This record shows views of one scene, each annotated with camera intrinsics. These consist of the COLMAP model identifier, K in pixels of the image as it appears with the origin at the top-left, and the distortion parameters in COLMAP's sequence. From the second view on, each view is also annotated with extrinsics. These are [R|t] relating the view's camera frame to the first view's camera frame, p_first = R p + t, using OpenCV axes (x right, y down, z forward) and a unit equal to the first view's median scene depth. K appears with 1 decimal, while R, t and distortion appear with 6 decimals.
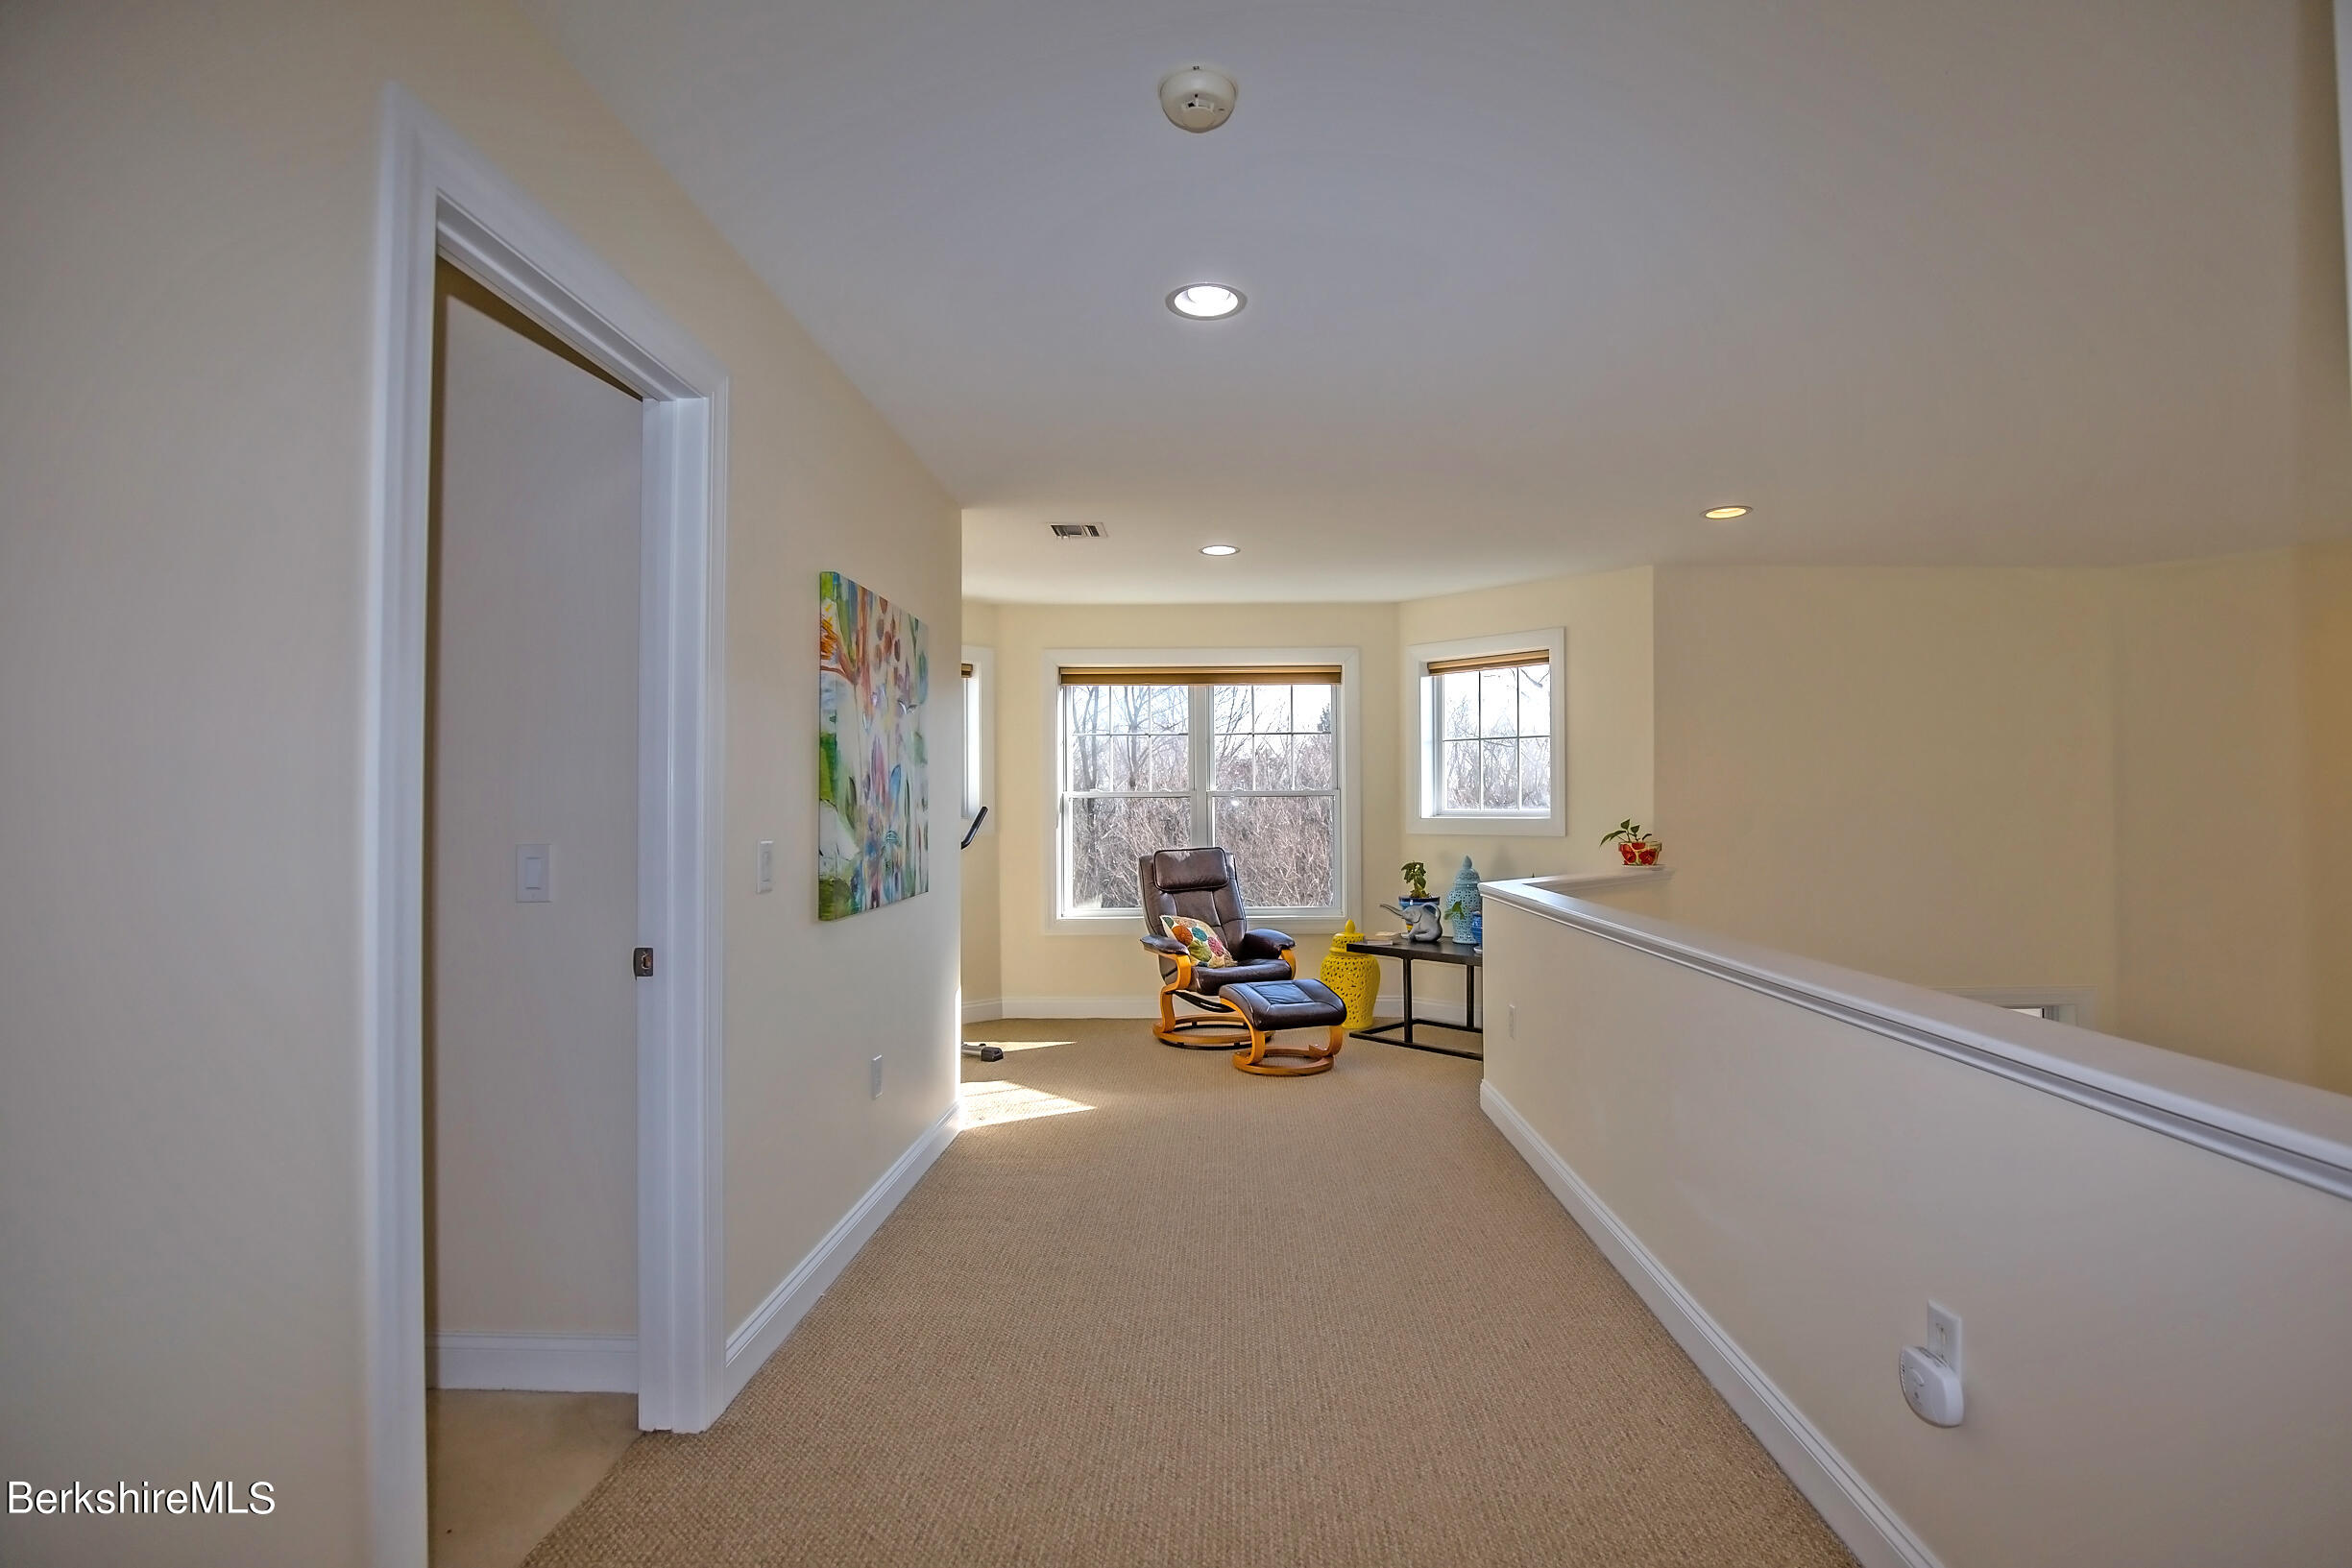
lens RADIAL K [[1107.1, 0, 1184.8], [0, 1107.1, 796.0], [0, 0, 1]] dist [-0.045157, 0.008880]
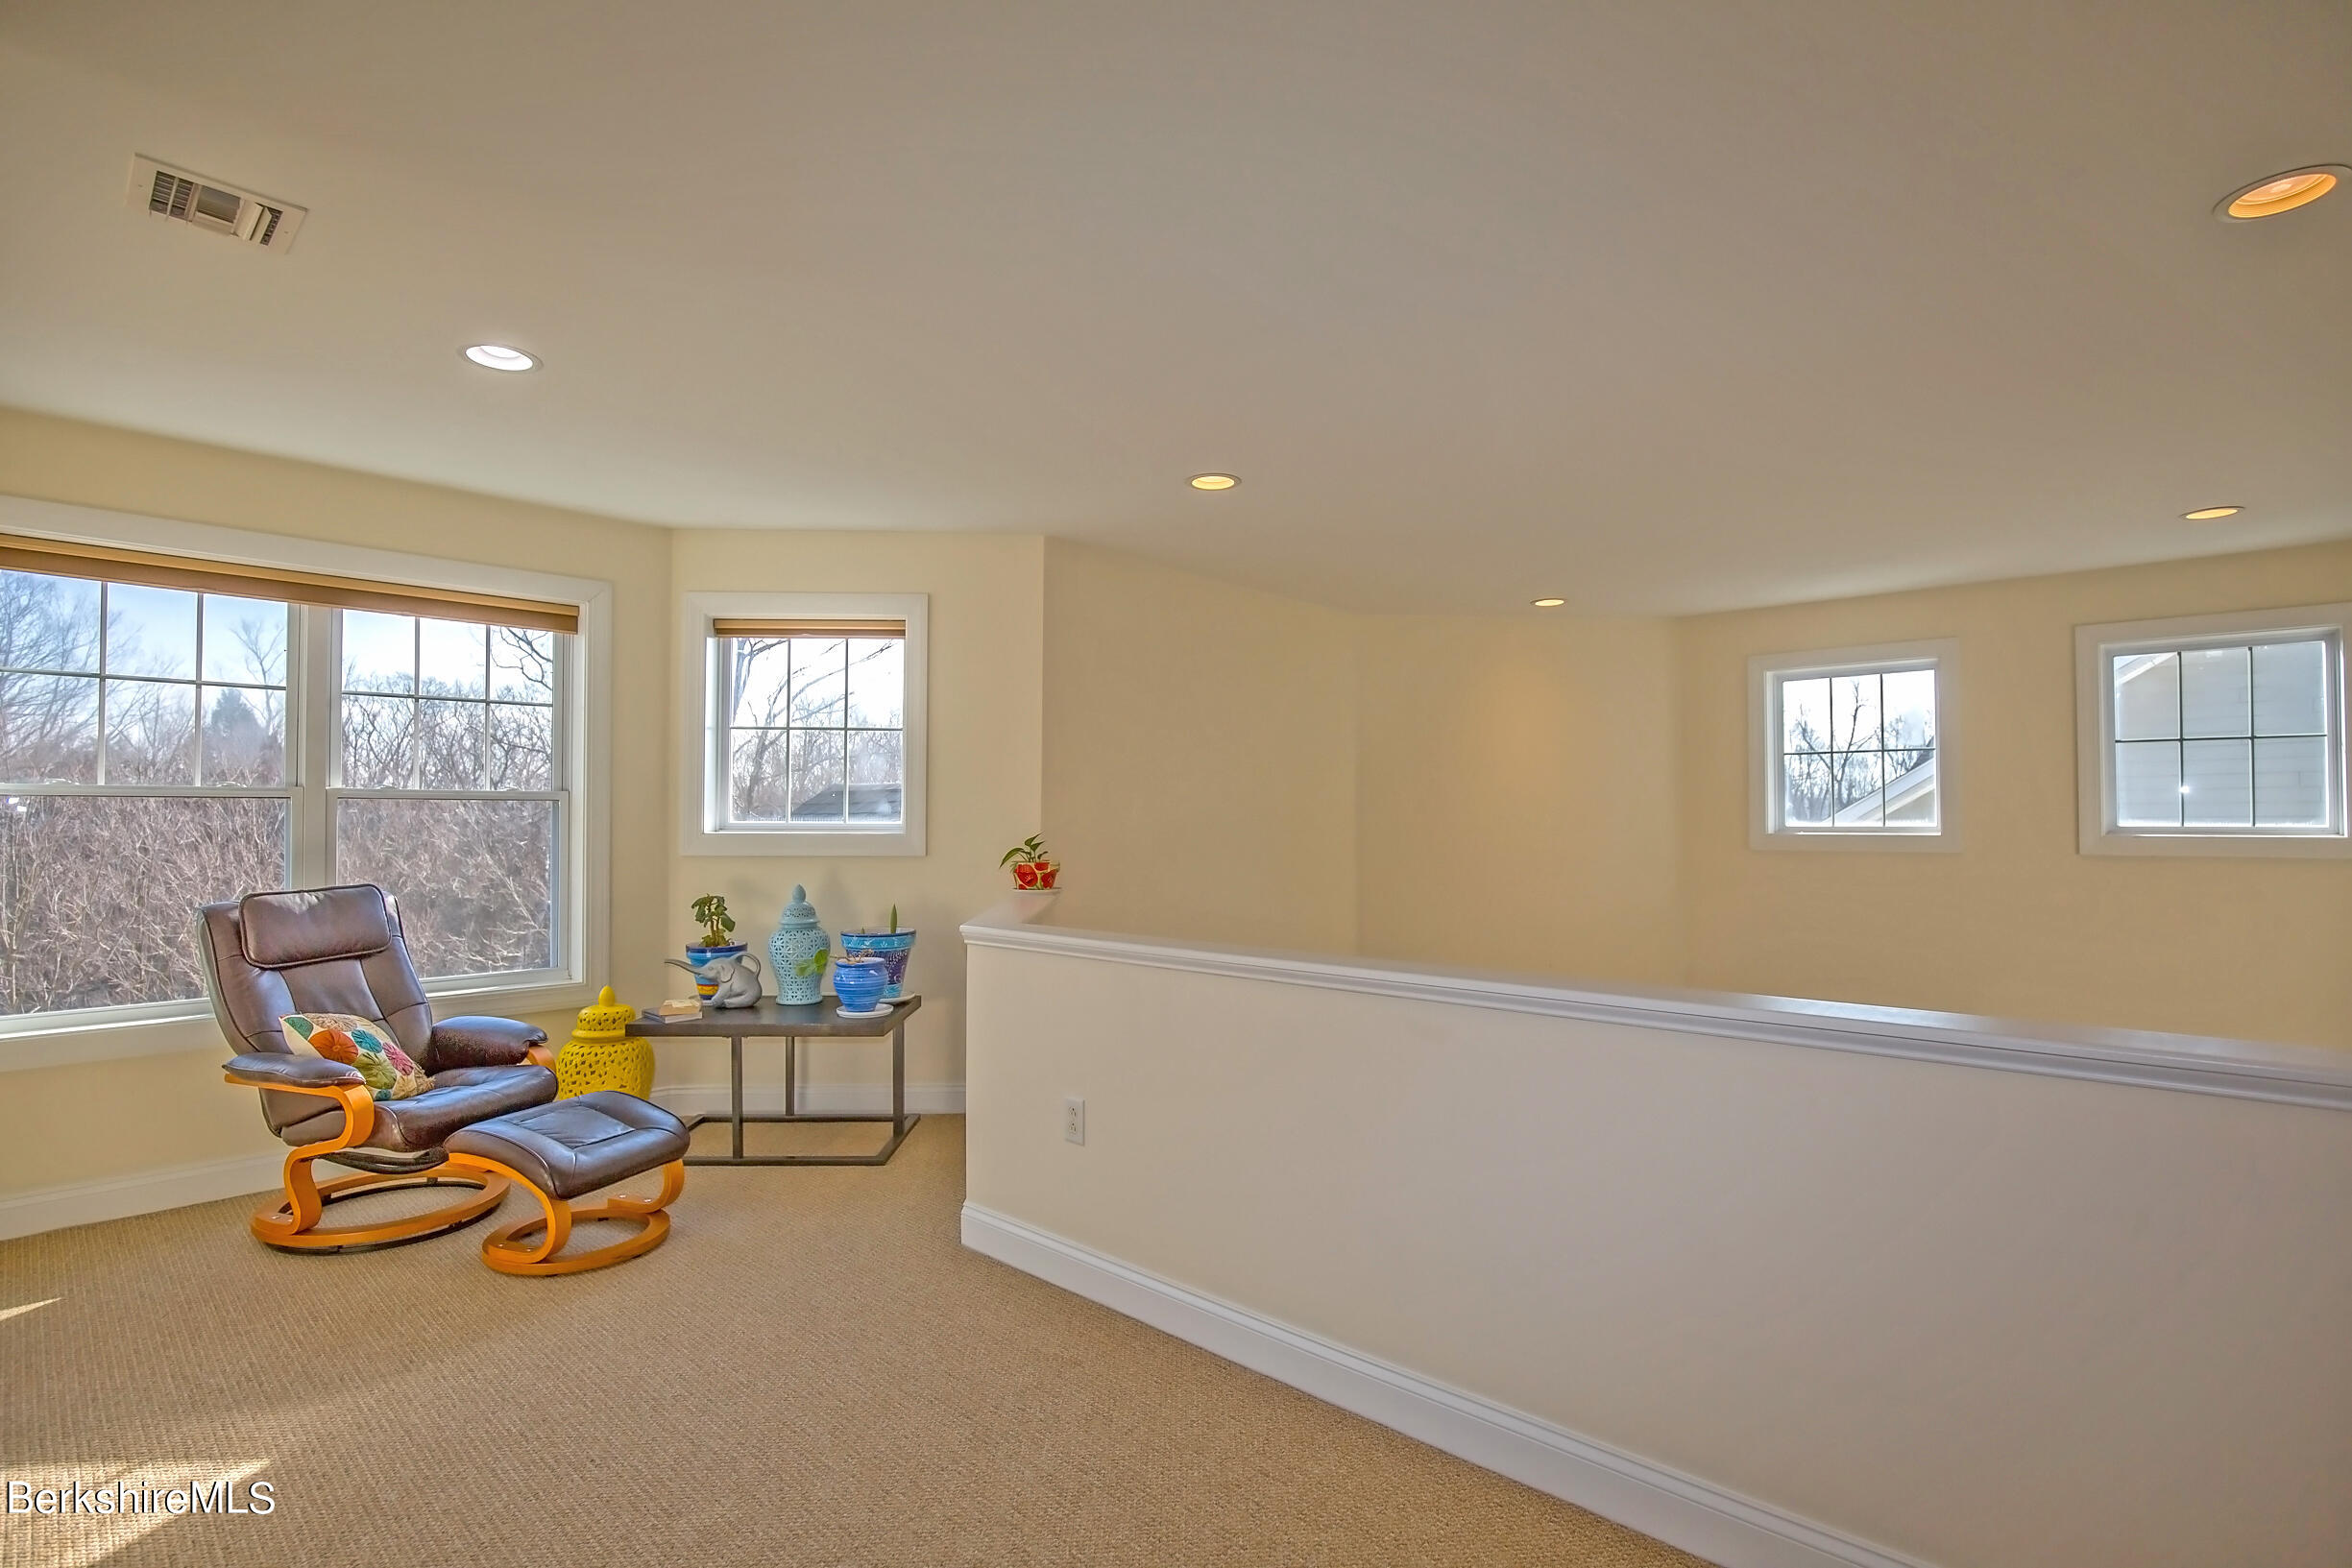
lens RADIAL K [[1107.1, 0, 1184.8], [0, 1107.1, 796.0], [0, 0, 1]] dist [-0.045157, 0.008880]
pose [[0.651244, 0.021103, 0.758575, -0.132925], [-0.013025, 0.999777, -0.016631, 0.003885], [-0.758757, 0.000951, 0.651374, 0.321101]]
